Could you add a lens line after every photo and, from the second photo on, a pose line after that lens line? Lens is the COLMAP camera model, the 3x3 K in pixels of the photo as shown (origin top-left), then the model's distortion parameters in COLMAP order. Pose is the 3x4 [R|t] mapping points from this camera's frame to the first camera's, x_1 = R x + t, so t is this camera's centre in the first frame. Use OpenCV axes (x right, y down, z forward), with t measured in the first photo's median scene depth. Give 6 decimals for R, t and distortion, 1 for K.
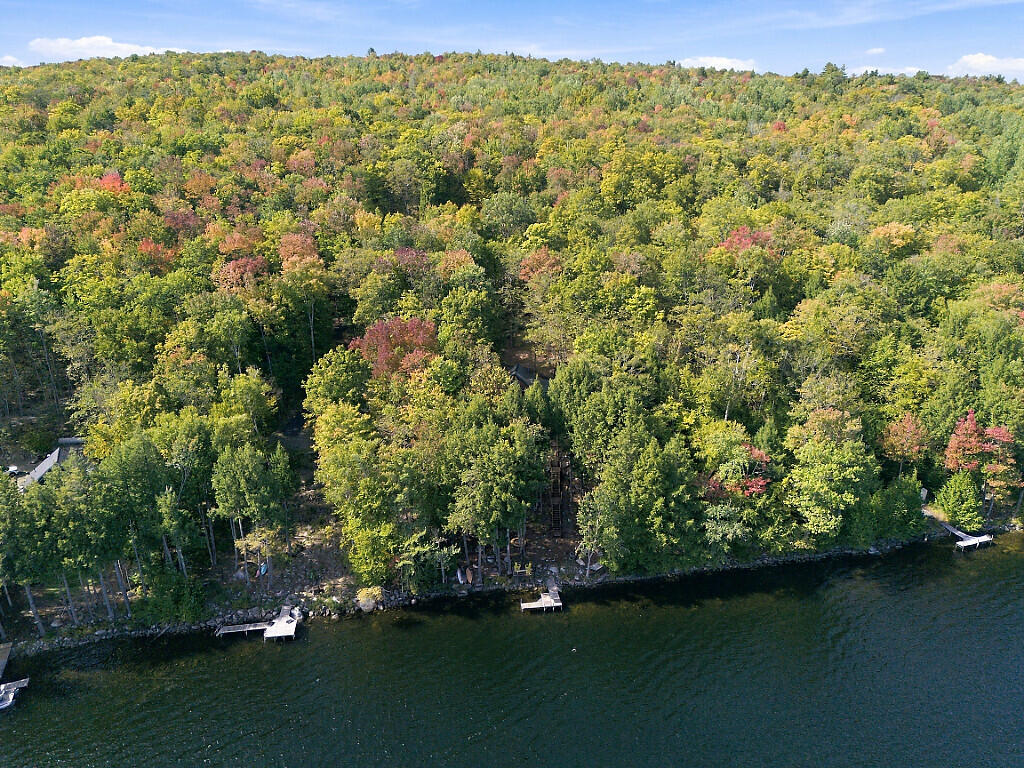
lens RADIAL K [[718.7, 0, 517.6], [0, 718.7, 383.4], [0, 0, 1]] dist [0.071783, -0.067322]
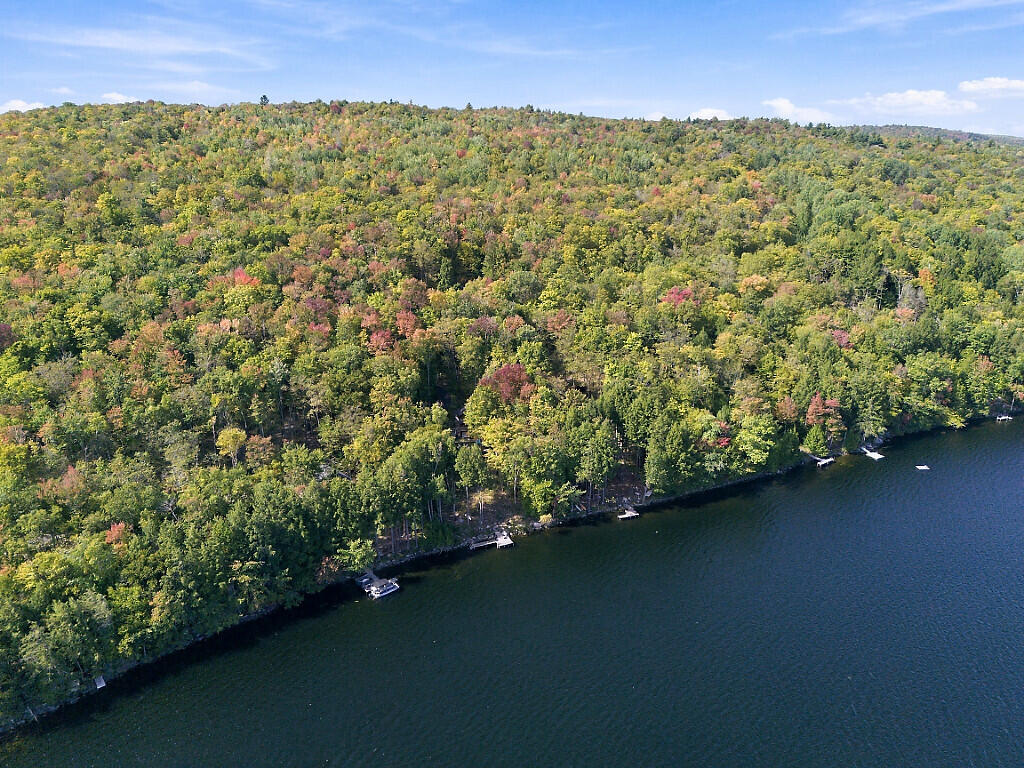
lens RADIAL K [[718.7, 0, 517.6], [0, 718.7, 383.4], [0, 0, 1]] dist [0.071783, -0.067322]
pose [[0.973436, -0.081365, 0.214014, -0.585463], [0.082426, 0.996589, 0.003976, -0.061966], [-0.213608, 0.013770, 0.976822, -0.724731]]
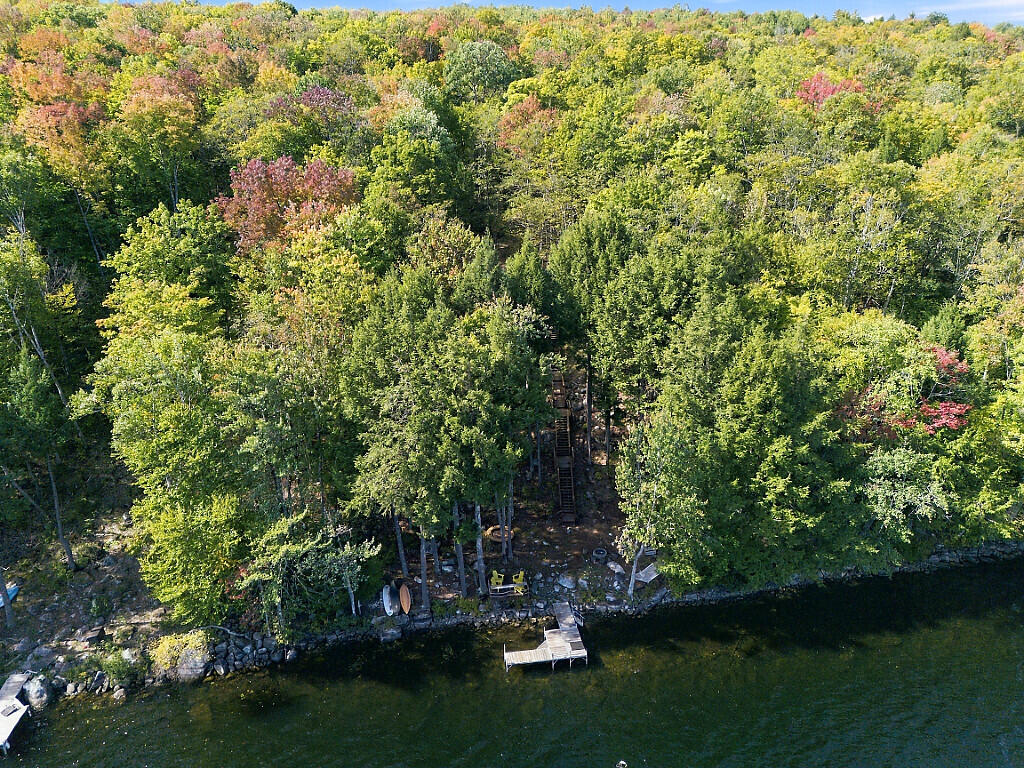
lens RADIAL K [[712.1, 0, 512.0], [0, 712.1, 384.0], [0, 0, 1]] dist [0.034113, 0.001966]
pose [[0.999758, -0.019334, 0.010542, 0.007352], [0.019373, 0.999806, -0.003666, 0.114437], [-0.010469, 0.003870, 0.999938, 0.481138]]
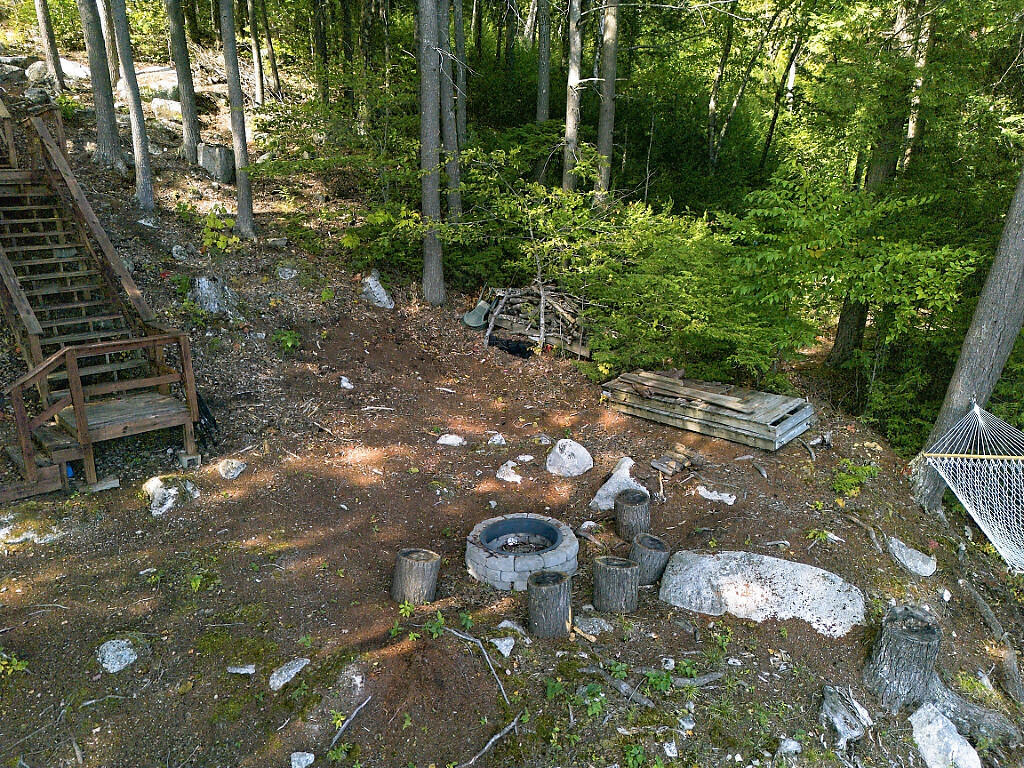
lens RADIAL K [[718.7, 0, 517.6], [0, 718.7, 383.4], [0, 0, 1]] dist [0.071783, -0.067322]
pose [[0.710845, -0.190484, 0.677064, 0.035239], [0.232594, 0.972133, 0.029300, 0.229706], [-0.663777, 0.136653, 0.735341, 0.991160]]
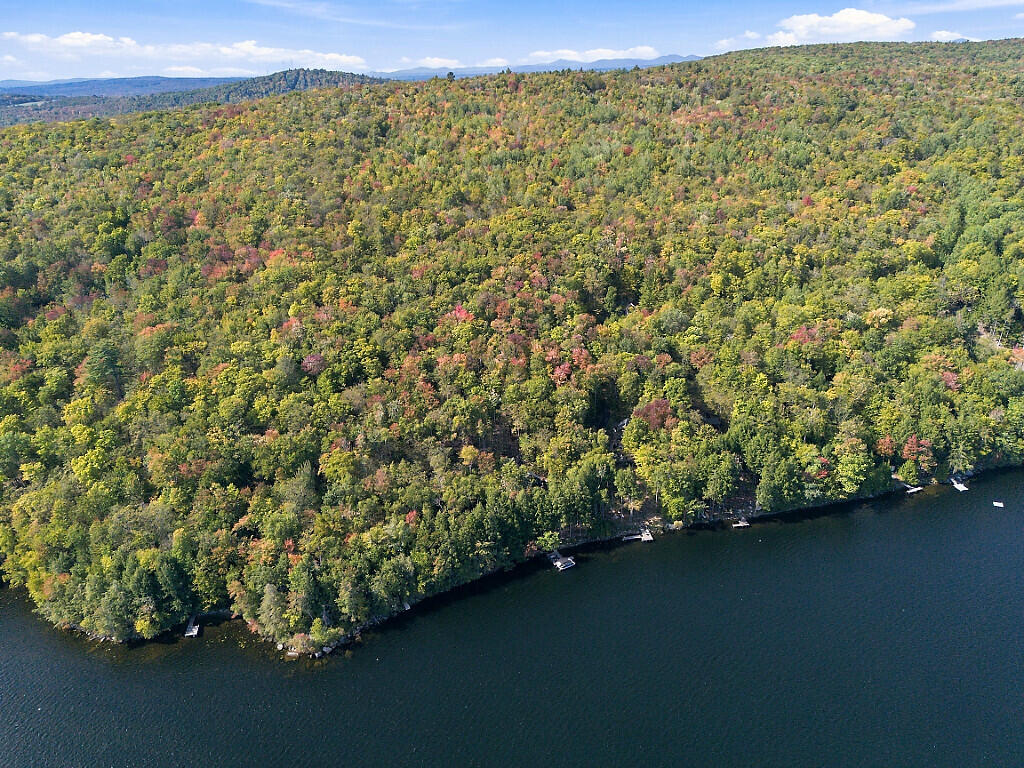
lens RADIAL K [[718.7, 0, 517.6], [0, 718.7, 383.4], [0, 0, 1]] dist [0.071783, -0.067322]
pose [[0.999093, -0.041674, 0.008703, -0.713574], [0.040504, 0.993416, 0.107160, -0.468200], [-0.013112, -0.106711, 0.994204, -1.394650]]
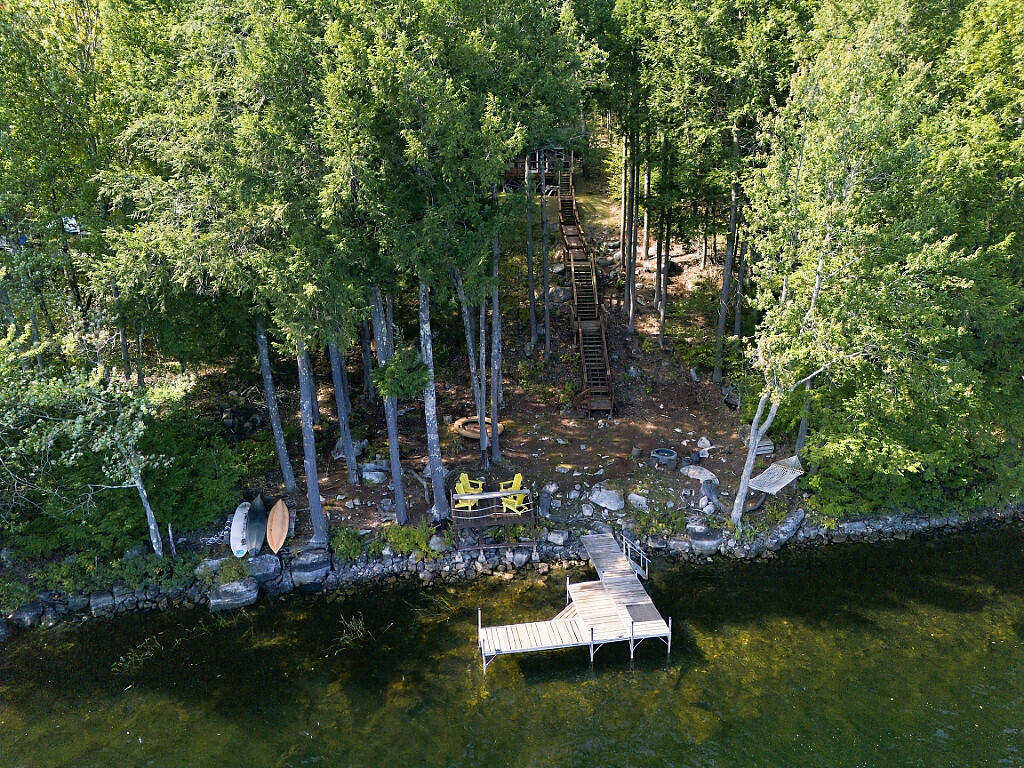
lens RADIAL K [[718.7, 0, 517.6], [0, 718.7, 383.4], [0, 0, 1]] dist [0.071783, -0.067322]
pose [[0.999389, -0.014912, 0.031612, 0.009270], [0.015915, 0.999371, -0.031691, 0.225743], [-0.031120, 0.032174, 0.998998, 0.741576]]
